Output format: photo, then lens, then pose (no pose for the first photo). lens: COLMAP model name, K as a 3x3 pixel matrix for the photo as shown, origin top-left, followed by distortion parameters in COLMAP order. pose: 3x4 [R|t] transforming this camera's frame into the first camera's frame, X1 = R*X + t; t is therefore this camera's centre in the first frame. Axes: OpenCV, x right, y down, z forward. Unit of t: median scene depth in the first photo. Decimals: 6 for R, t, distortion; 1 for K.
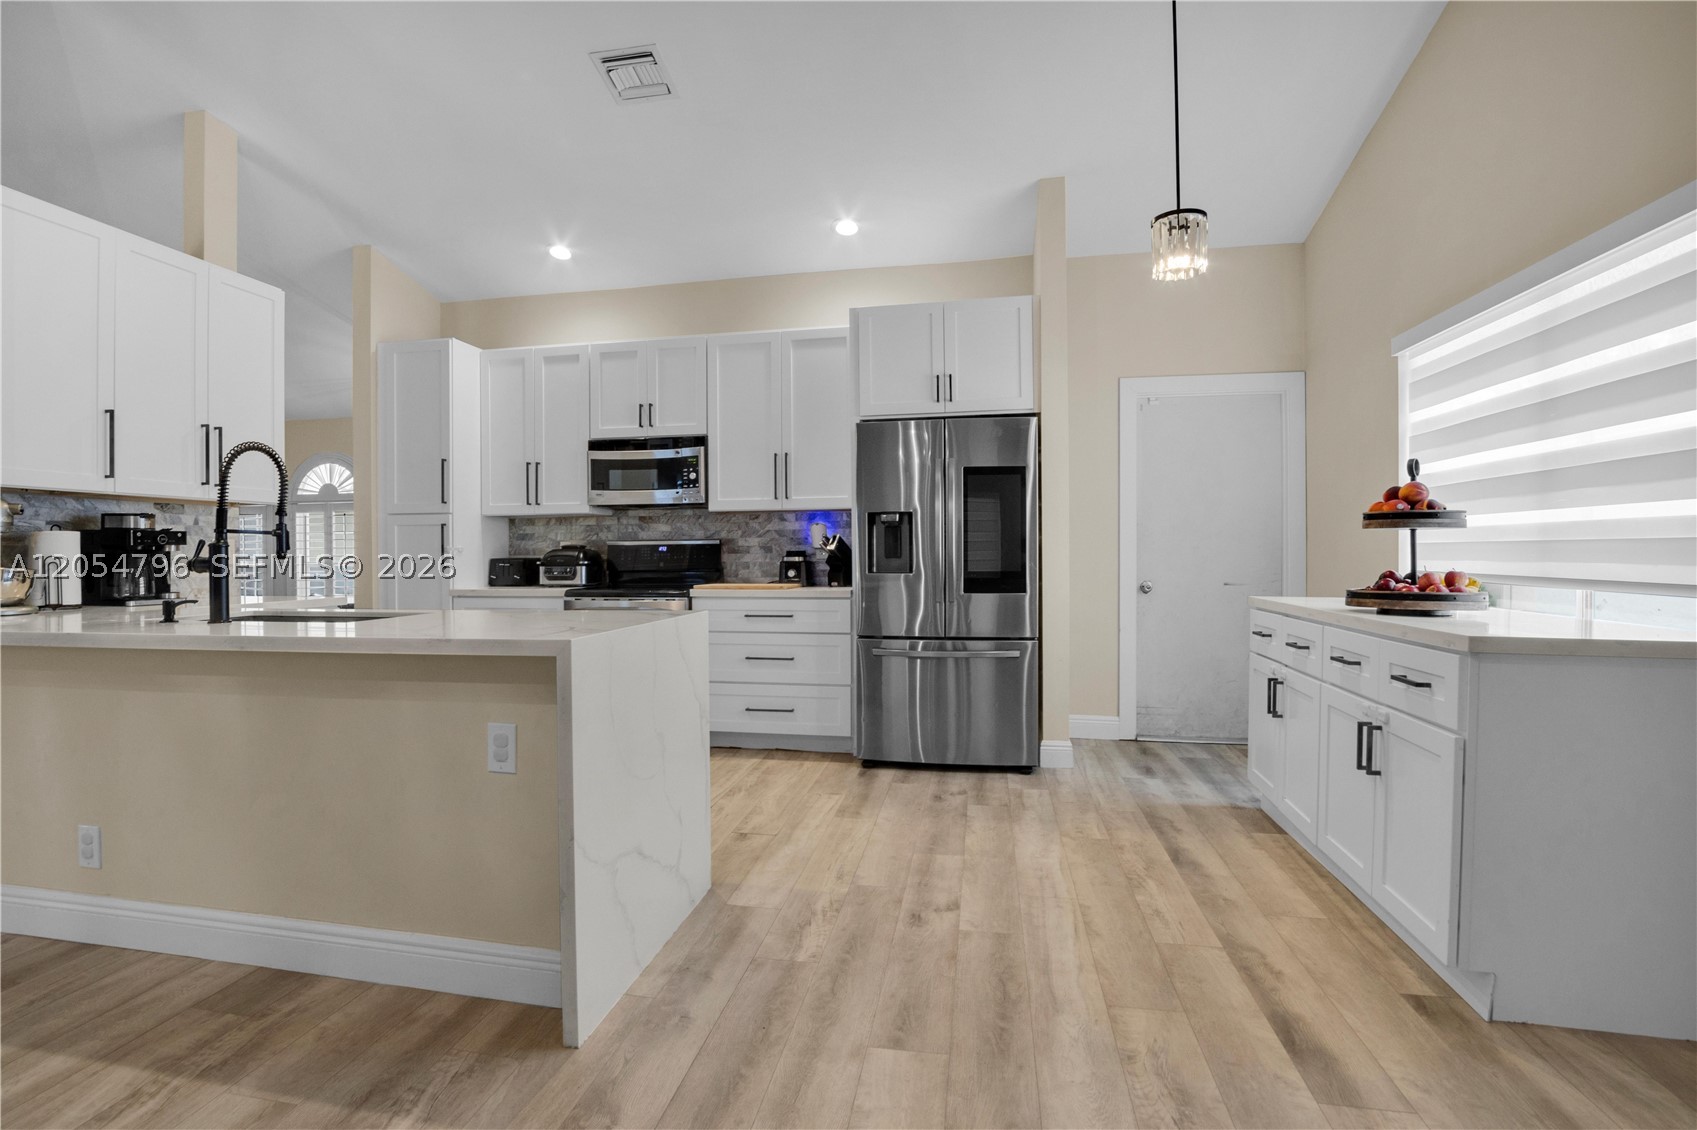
lens RADIAL K [[816.6, 0, 814.4], [0, 816.6, 559.1], [0, 0, 1]] dist [-0.034098, 0.003883]
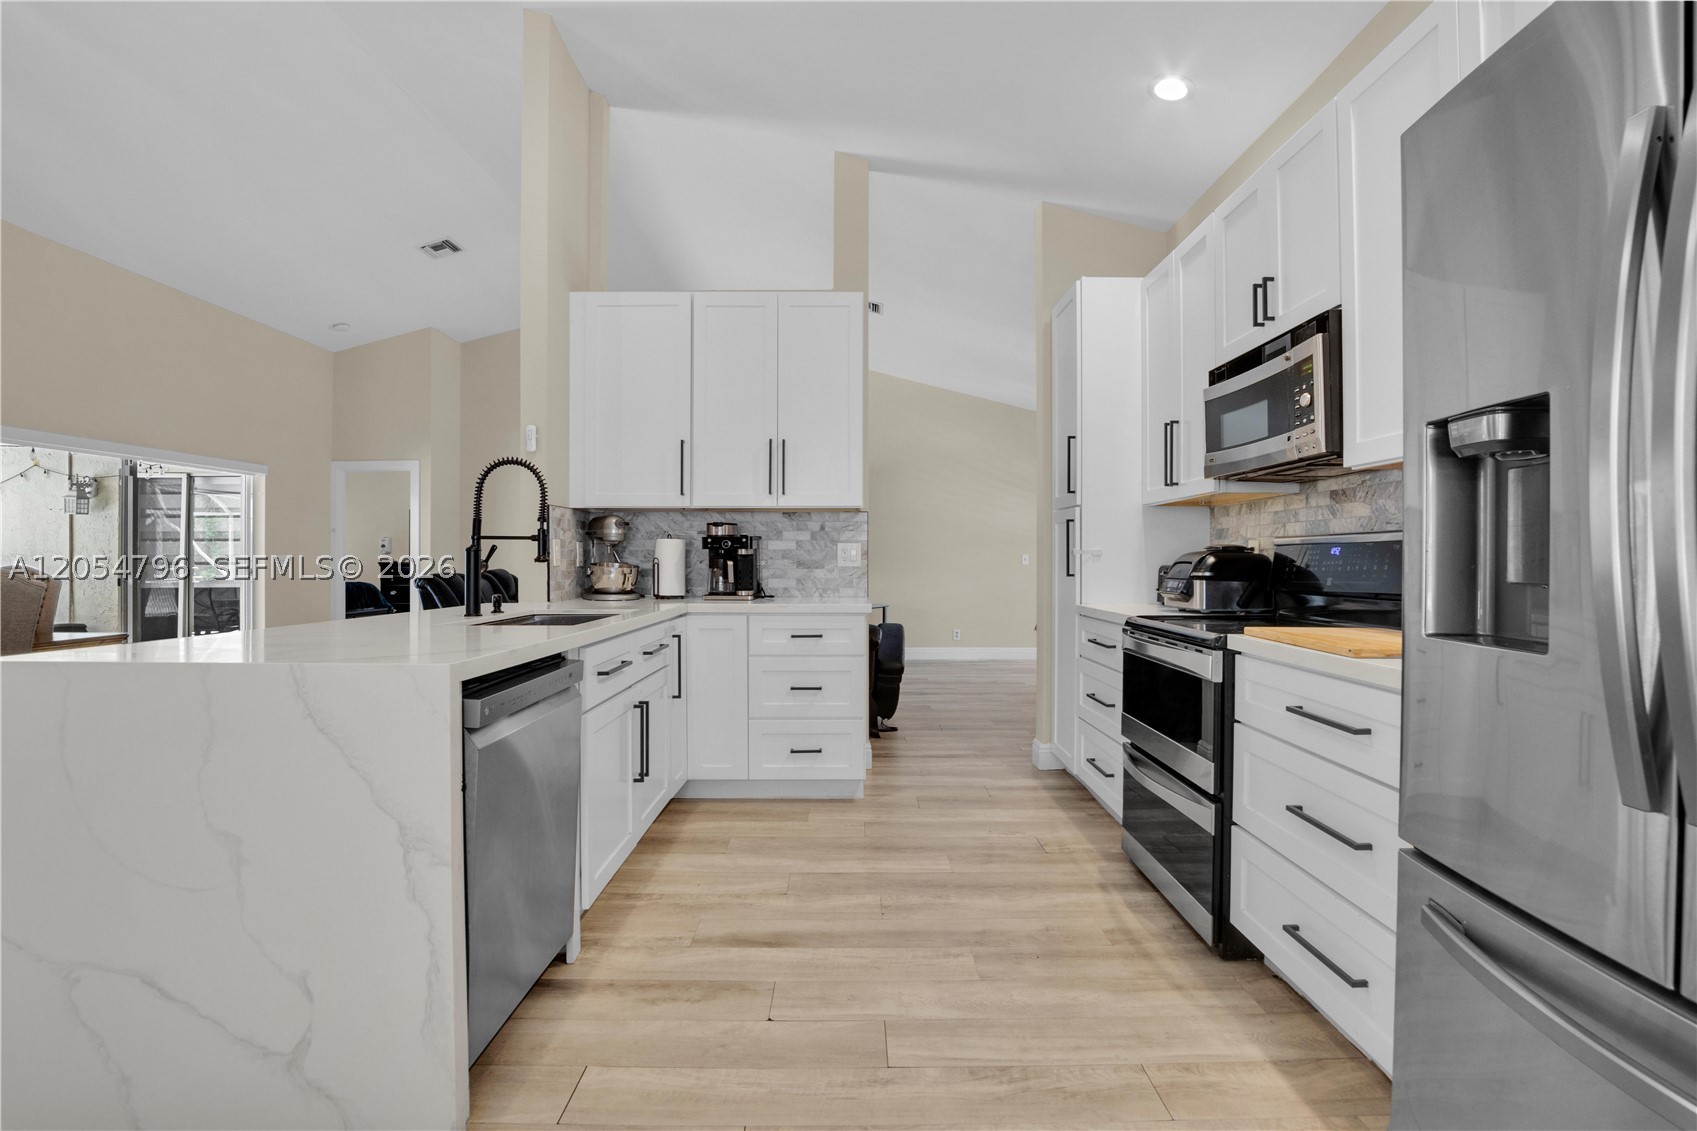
lens RADIAL K [[816.6, 0, 862.0], [0, 816.6, 553.3], [0, 0, 1]] dist [-0.034098, 0.003883]
pose [[0.209075, 0.000190, -0.977900, 0.340269], [-0.010558, 0.999942, -0.002064, -0.009876], [0.977843, 0.010756, 0.209065, 0.836754]]
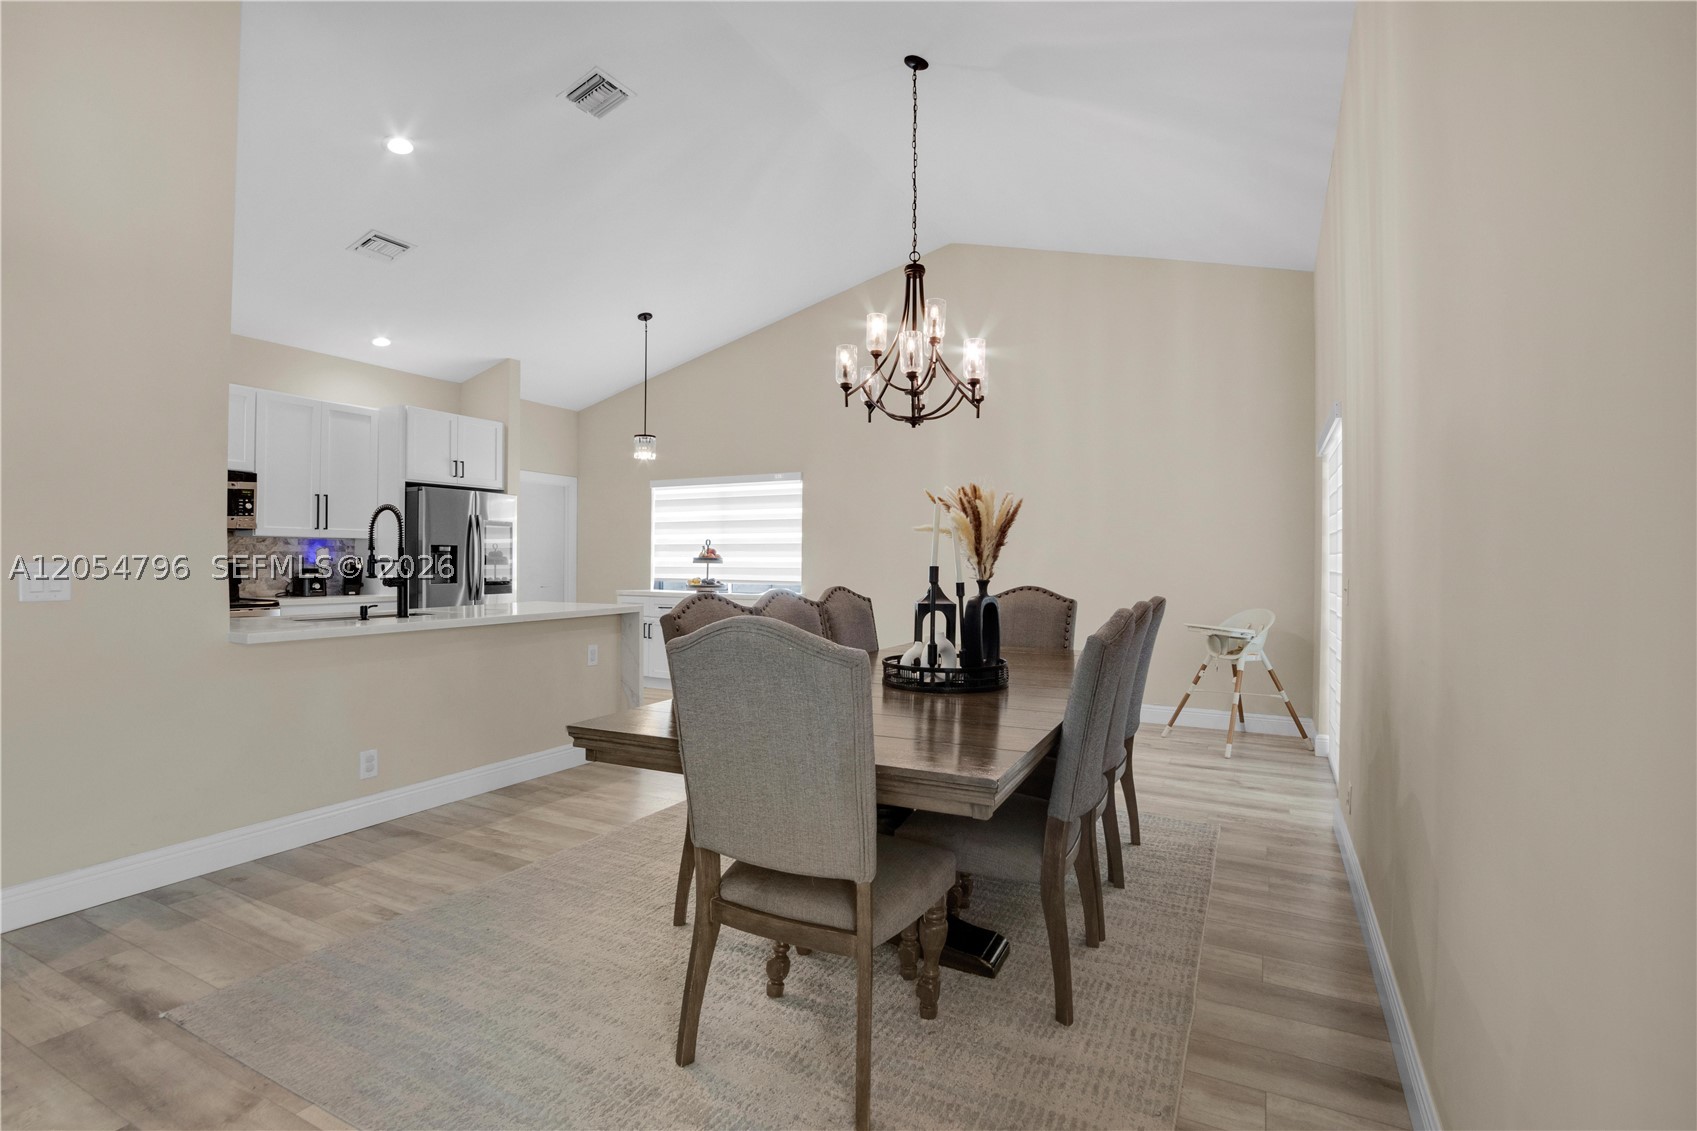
lens RADIAL K [[816.6, 0, 851.1], [0, 816.6, 564.7], [0, 0, 1]] dist [-0.034098, 0.003883]
pose [[0.262256, 0.004634, 0.964987, -1.356609], [0.001966, 0.999984, -0.005336, -0.010888], [-0.964996, 0.003296, 0.262243, -0.199896]]
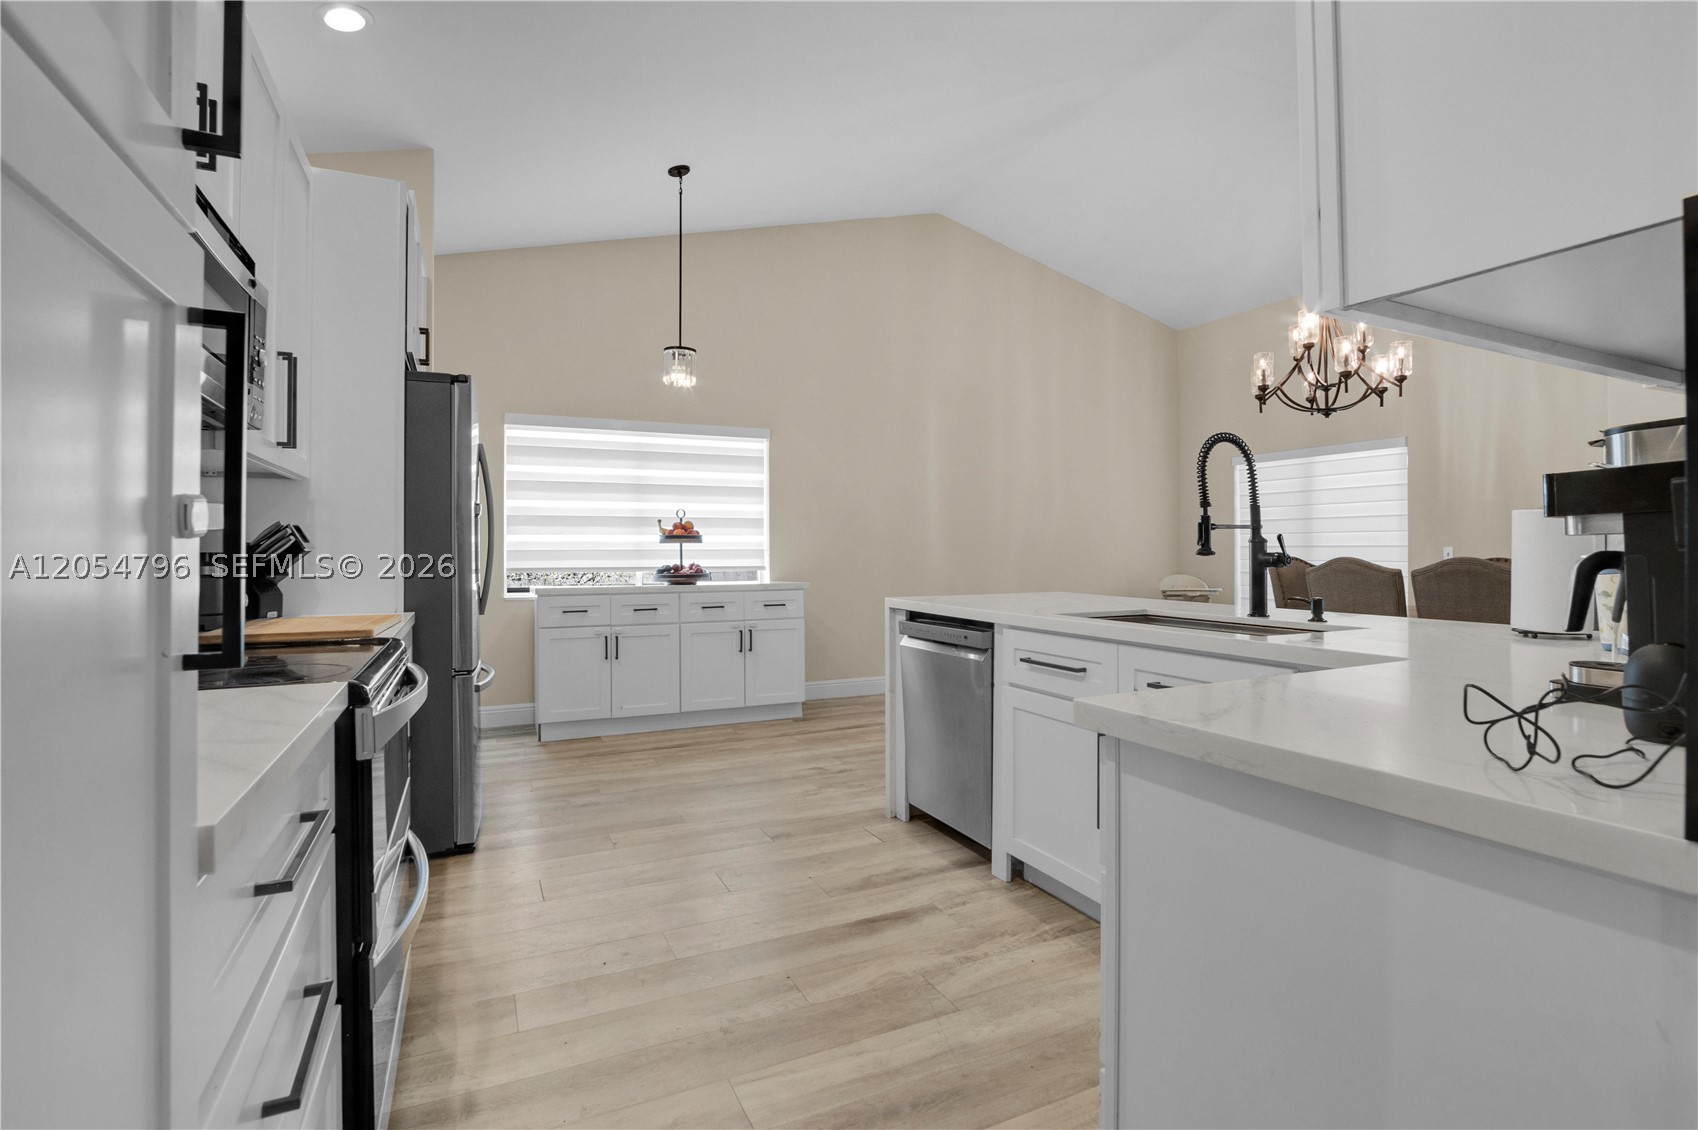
lens RADIAL K [[817.1, 0, 878.4], [0, 817.1, 542.9], [0, 0, 1]] dist [-0.034098, 0.003883]
pose [[-0.615811, 0.017090, 0.787708, -0.823212], [0.014527, 0.999841, -0.010335, -0.006794], [-0.787760, 0.005078, -0.615962, 1.302131]]
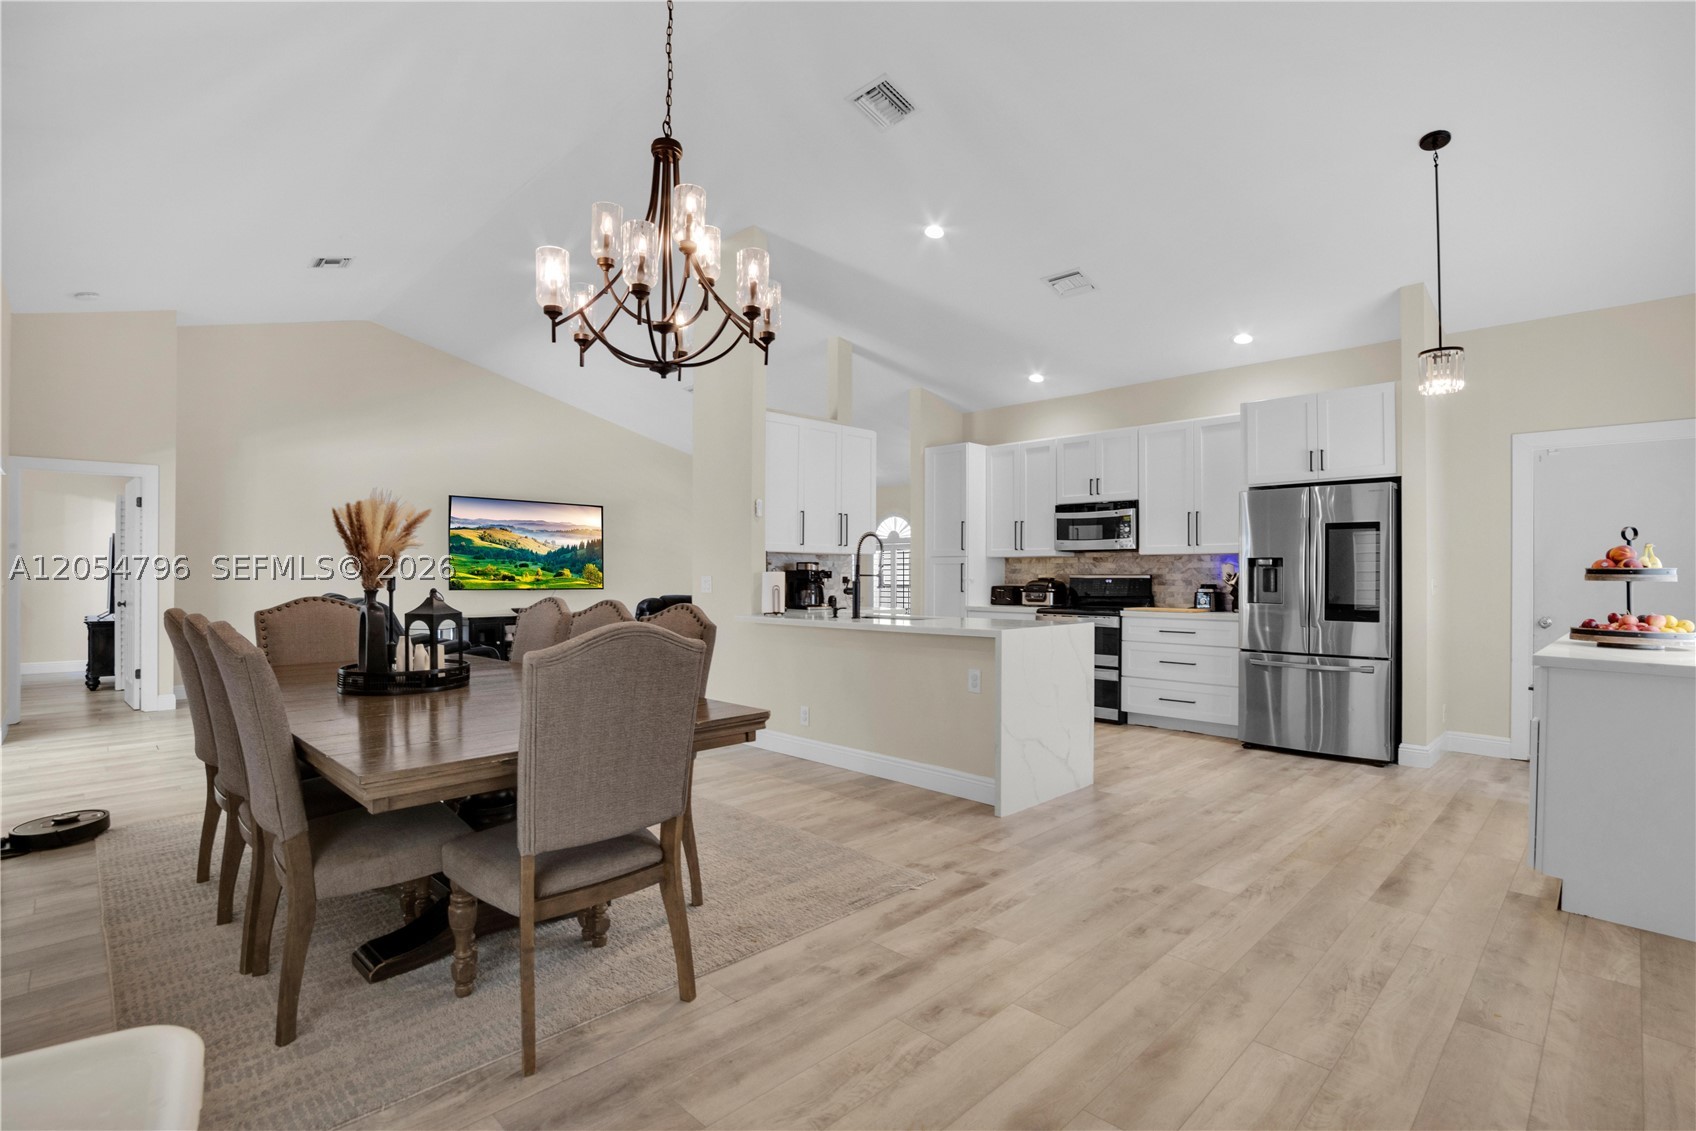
lens RADIAL K [[816.1, 0, 844.7], [0, 816.1, 568.6], [0, 0, 1]] dist [-0.034098, 0.003883]
pose [[0.830356, 0.004954, -0.557212, 0.287784], [-0.012131, 0.999884, -0.009188, -0.021884], [0.557102, 0.014389, 0.830319, -0.535249]]
